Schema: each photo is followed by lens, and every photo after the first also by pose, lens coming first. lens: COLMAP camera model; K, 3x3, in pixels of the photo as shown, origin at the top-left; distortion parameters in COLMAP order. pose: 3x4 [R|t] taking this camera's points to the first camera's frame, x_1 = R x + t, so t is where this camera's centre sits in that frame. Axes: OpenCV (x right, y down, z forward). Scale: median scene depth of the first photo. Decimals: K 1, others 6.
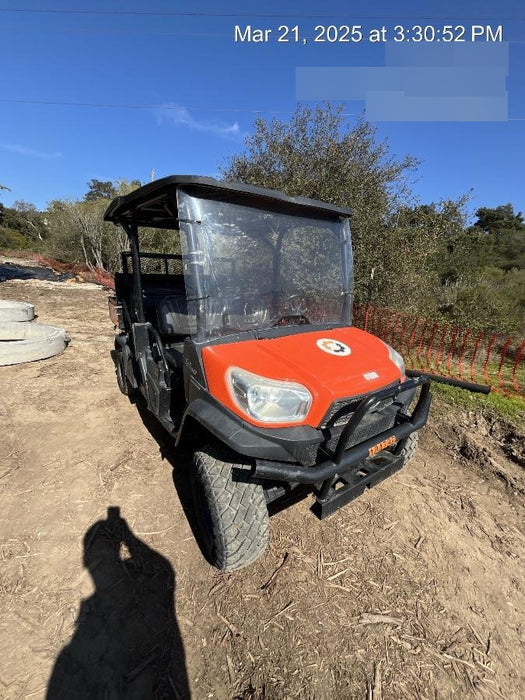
lens RADIAL K [[283.5, 0, 264.1], [0, 283.5, 348.0], [0, 0, 1]] dist [-0.003096, -0.000163]
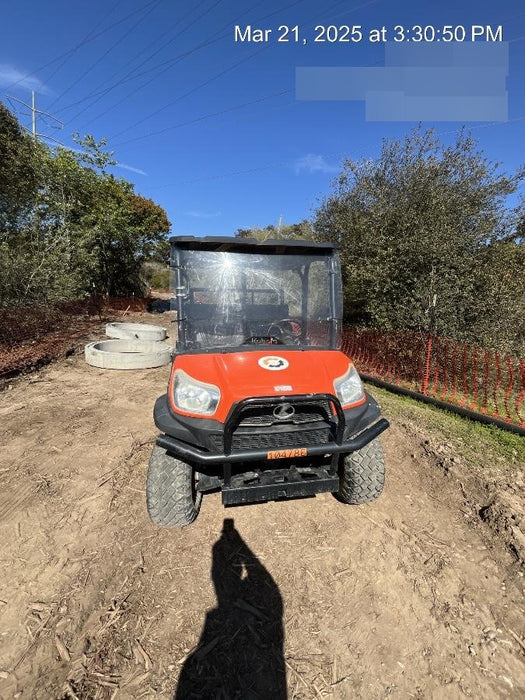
lens RADIAL K [[283.5, 0, 264.1], [0, 283.5, 348.0], [0, 0, 1]] dist [-0.003096, -0.000163]
pose [[0.911177, 0.047471, -0.409272, 0.609859], [-0.089435, 0.992444, -0.084002, 0.032848], [0.402192, 0.113144, 0.908537, -0.060002]]
